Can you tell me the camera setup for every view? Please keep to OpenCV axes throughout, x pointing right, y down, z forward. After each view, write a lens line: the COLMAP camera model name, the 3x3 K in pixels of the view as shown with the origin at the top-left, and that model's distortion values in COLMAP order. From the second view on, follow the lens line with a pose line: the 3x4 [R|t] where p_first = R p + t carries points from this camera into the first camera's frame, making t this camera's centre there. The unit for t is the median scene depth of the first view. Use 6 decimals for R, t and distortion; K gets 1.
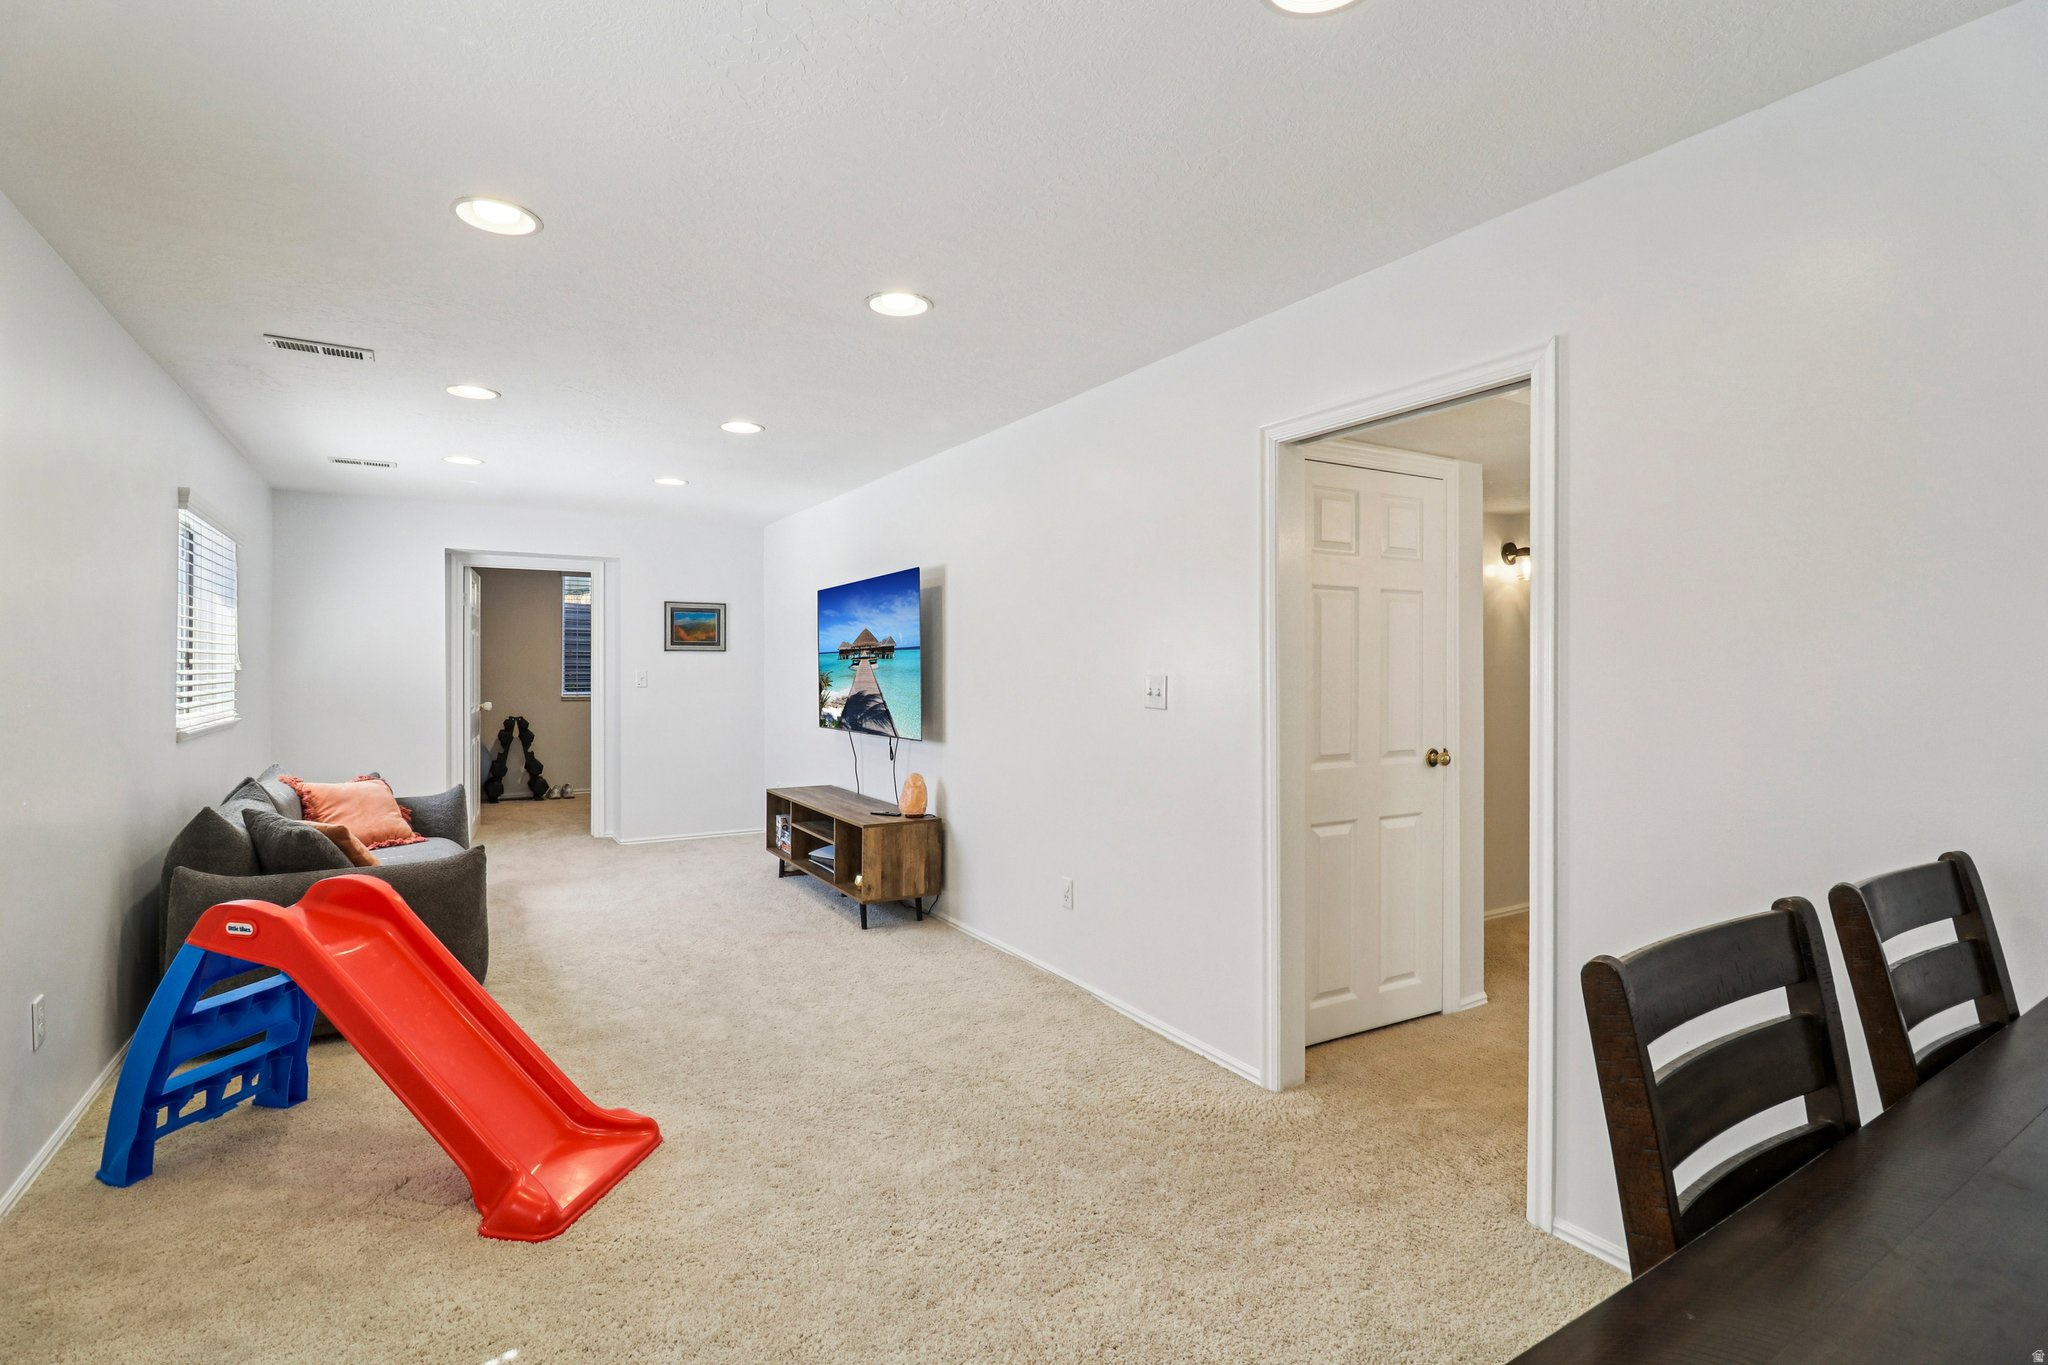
lens RADIAL K [[976.2, 0, 1018.8], [0, 976.2, 653.3], [0, 0, 1]] dist [0.004773, -0.013573]
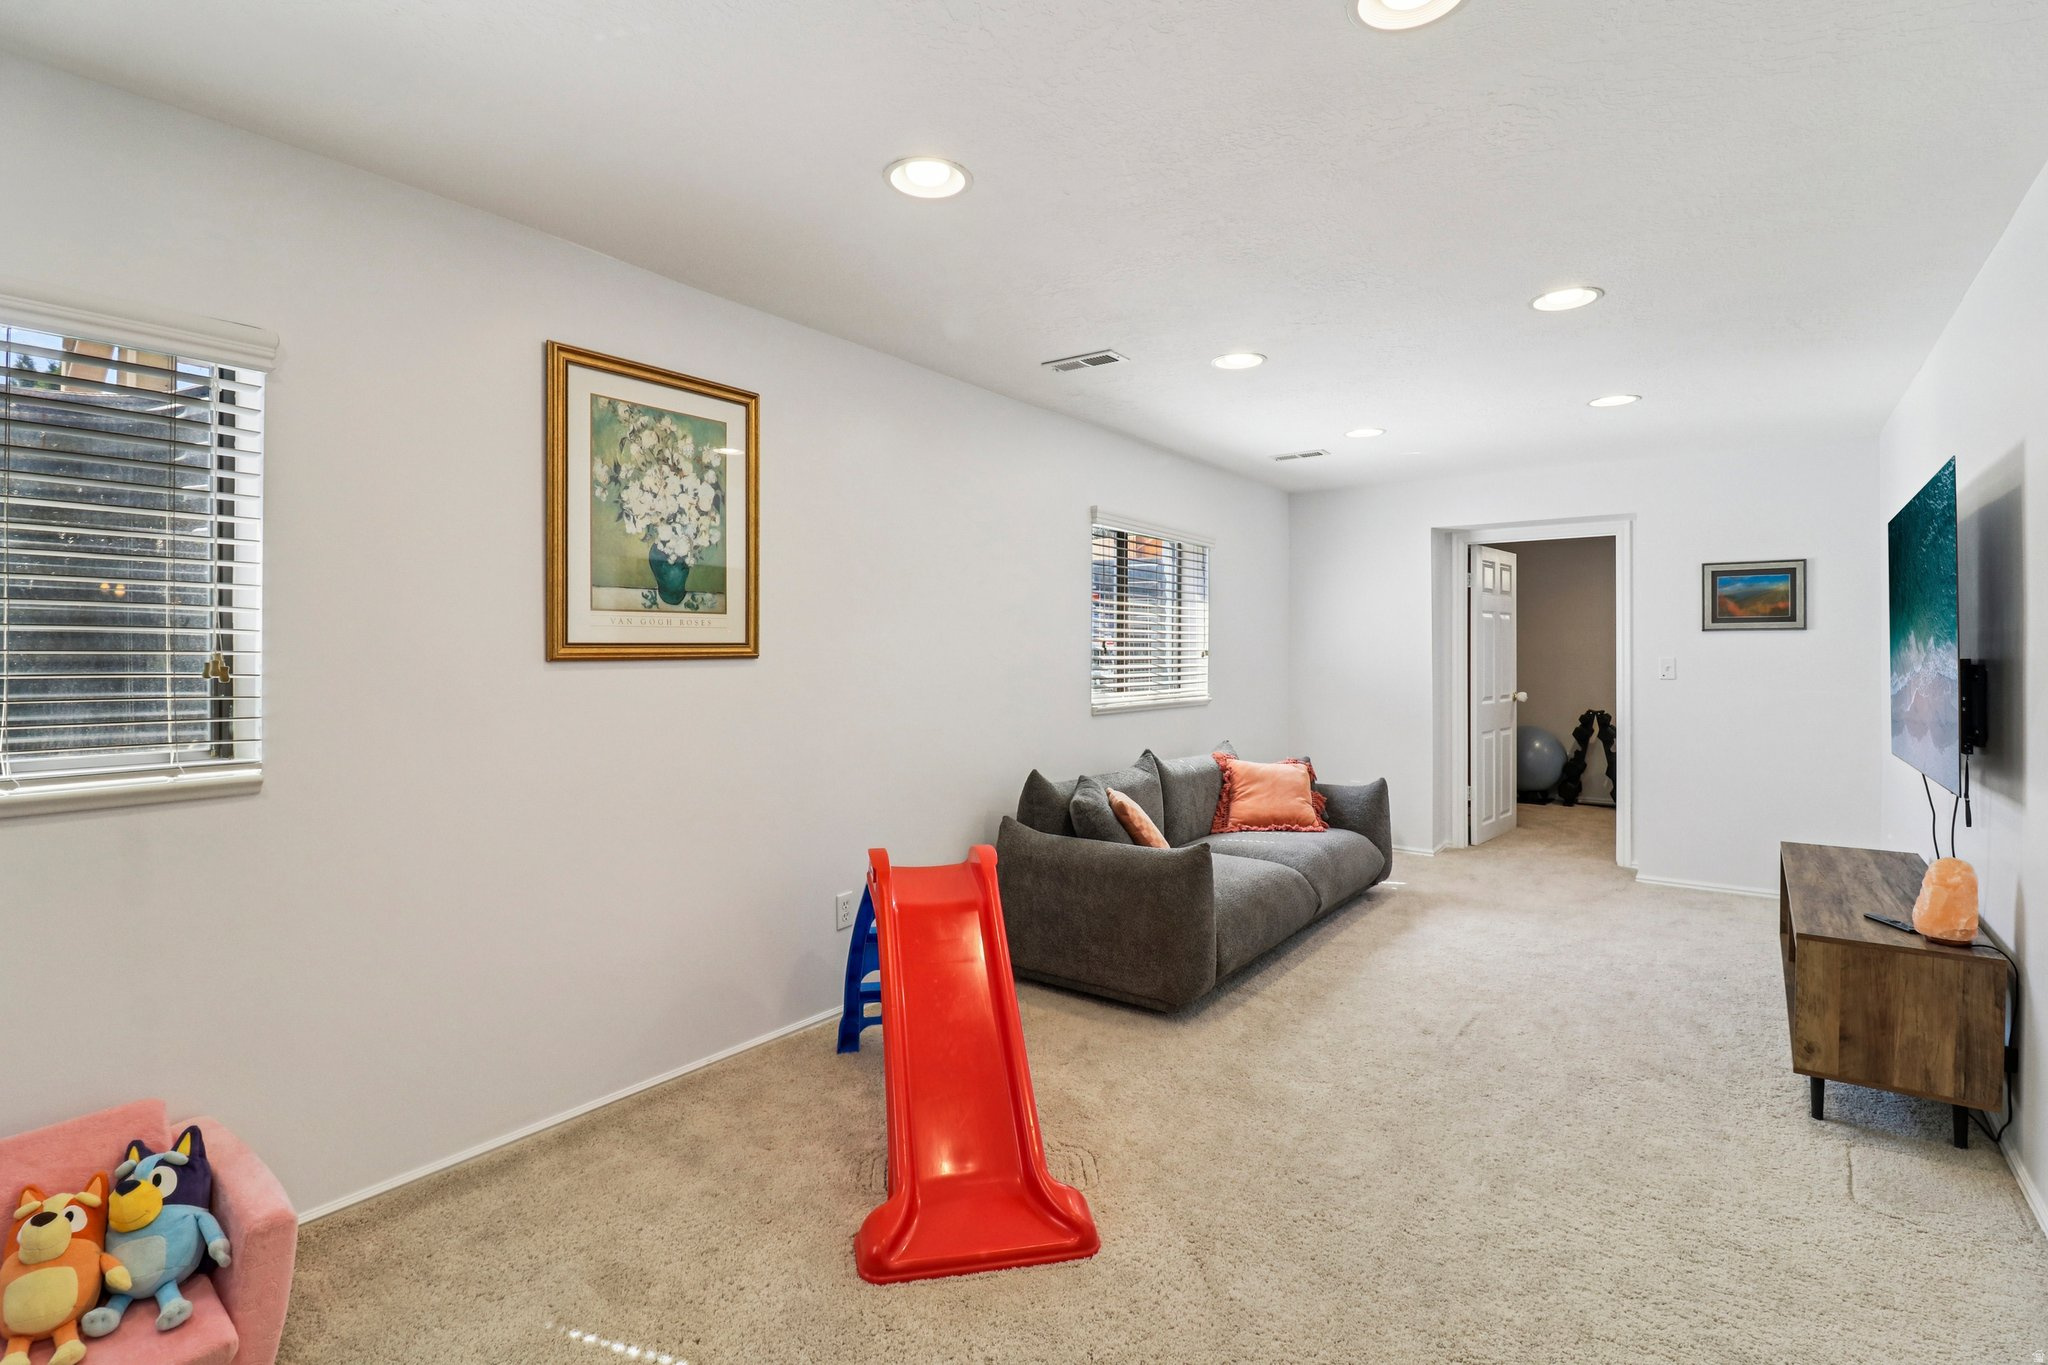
lens RADIAL K [[976.2, 0, 1018.8], [0, 976.2, 653.3], [0, 0, 1]] dist [0.004773, -0.013573]
pose [[0.367334, -0.001081, -0.930088, 0.193918], [0.014526, 0.999884, 0.004575, 0.005297], [0.929976, -0.015191, 0.367307, 0.372435]]
